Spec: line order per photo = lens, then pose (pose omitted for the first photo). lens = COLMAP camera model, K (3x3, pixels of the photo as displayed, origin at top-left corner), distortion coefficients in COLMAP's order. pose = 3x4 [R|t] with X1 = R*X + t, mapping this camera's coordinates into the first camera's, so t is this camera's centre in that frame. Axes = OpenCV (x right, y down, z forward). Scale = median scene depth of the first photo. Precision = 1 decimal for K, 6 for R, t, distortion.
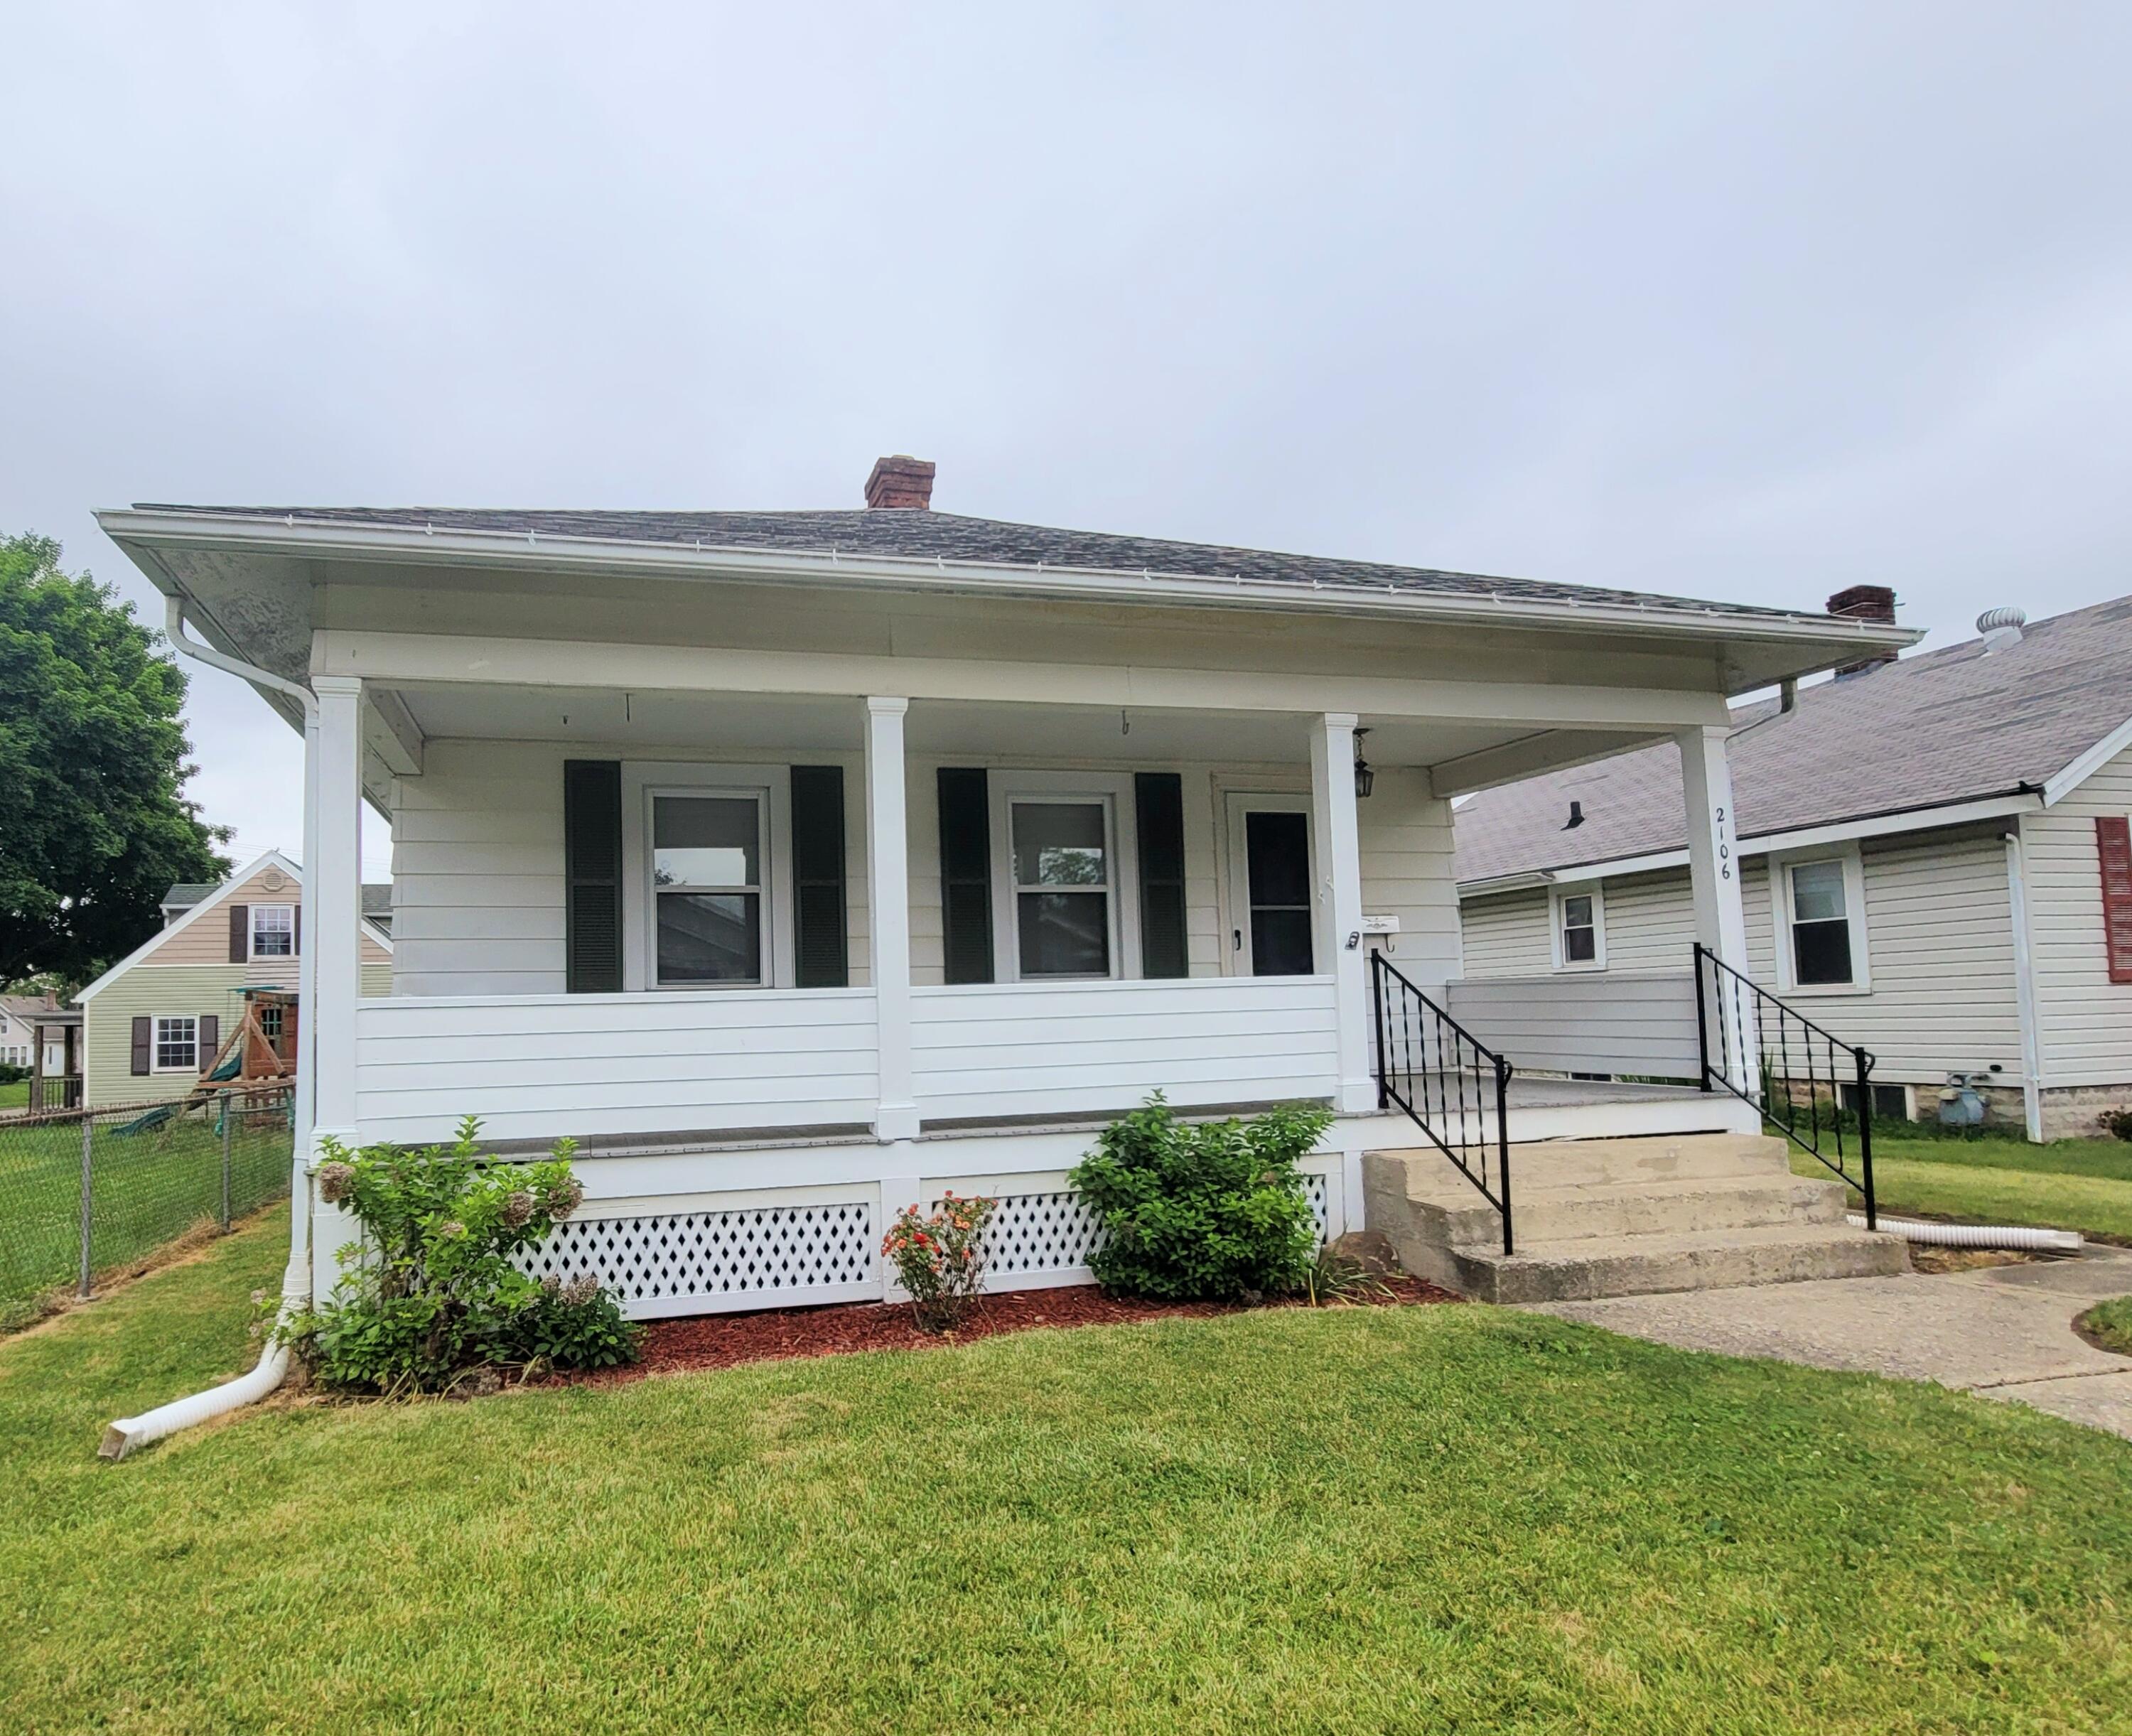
lens RADIAL K [[1232.0, 0, 894.3], [0, 1232.0, 952.4], [0, 0, 1]] dist [-0.018915, 0.020616]
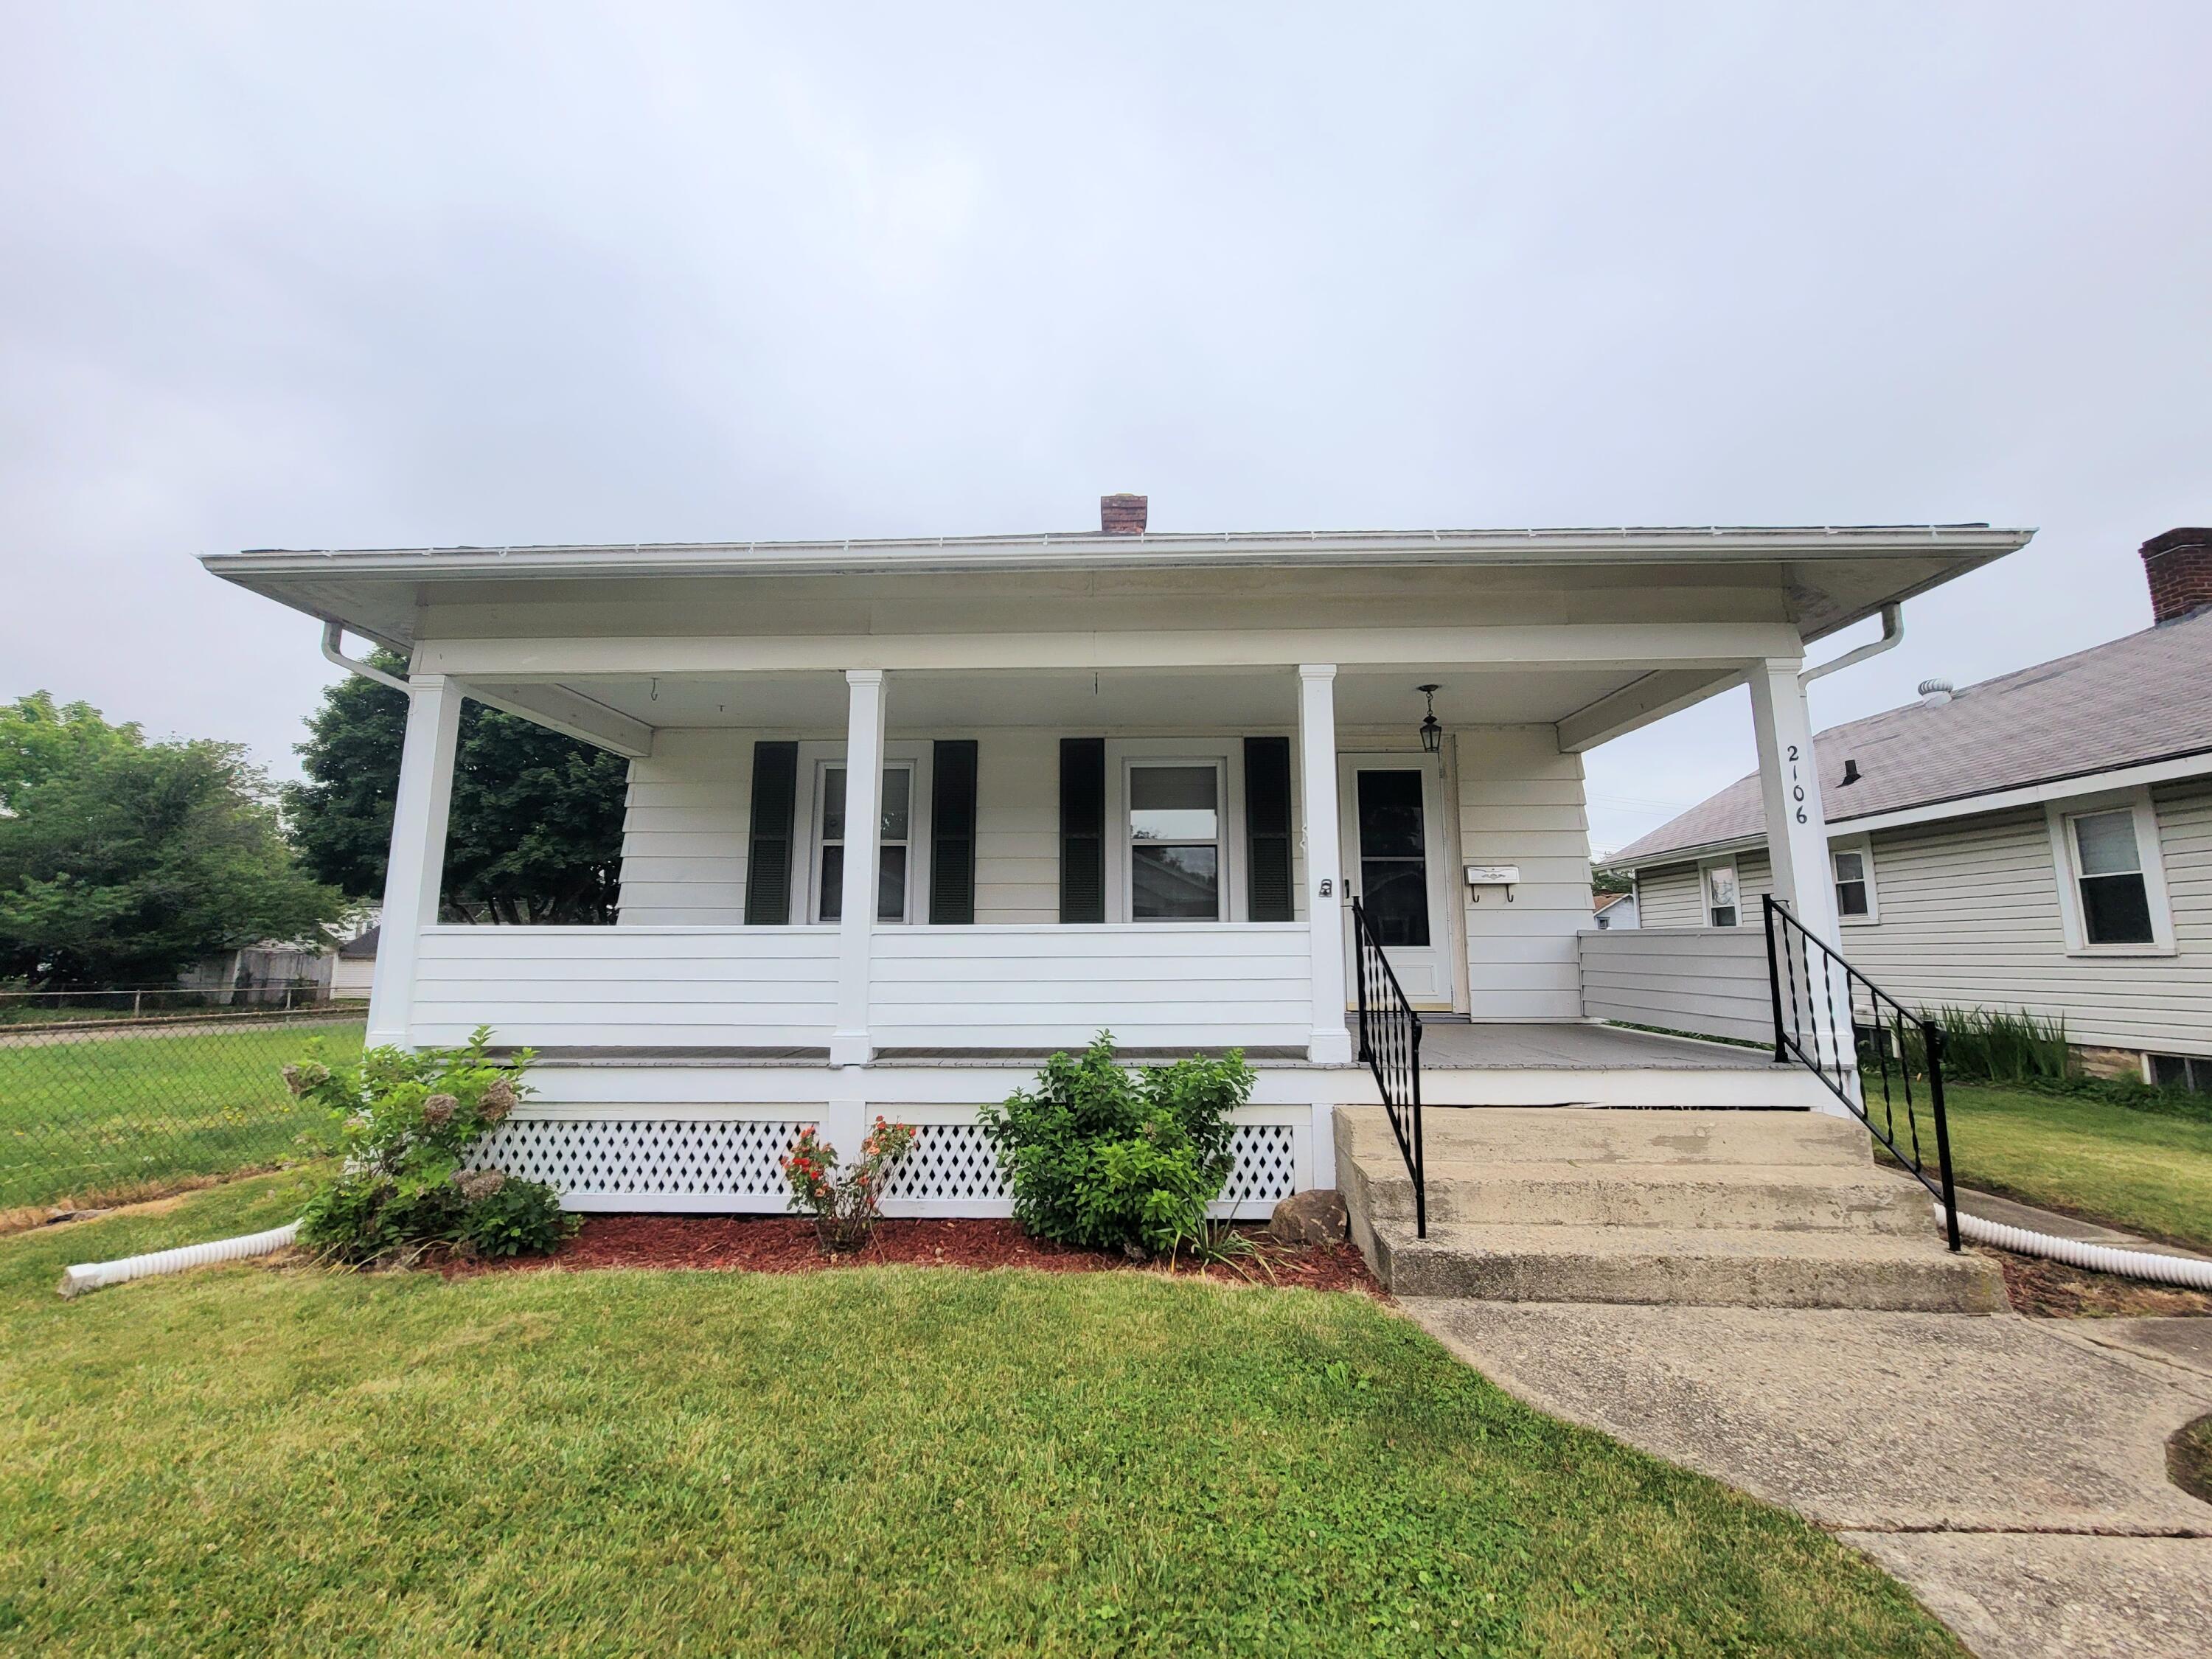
lens RADIAL K [[919.2, 0, 1089.2], [0, 919.2, 828.0], [0, 0, 1]] dist [-0.004836, 0.004062]
pose [[0.961957, -0.009393, -0.273041, 0.415654], [-0.011648, 0.997090, -0.075339, 0.000425], [0.272954, 0.075653, 0.959048, 0.242695]]
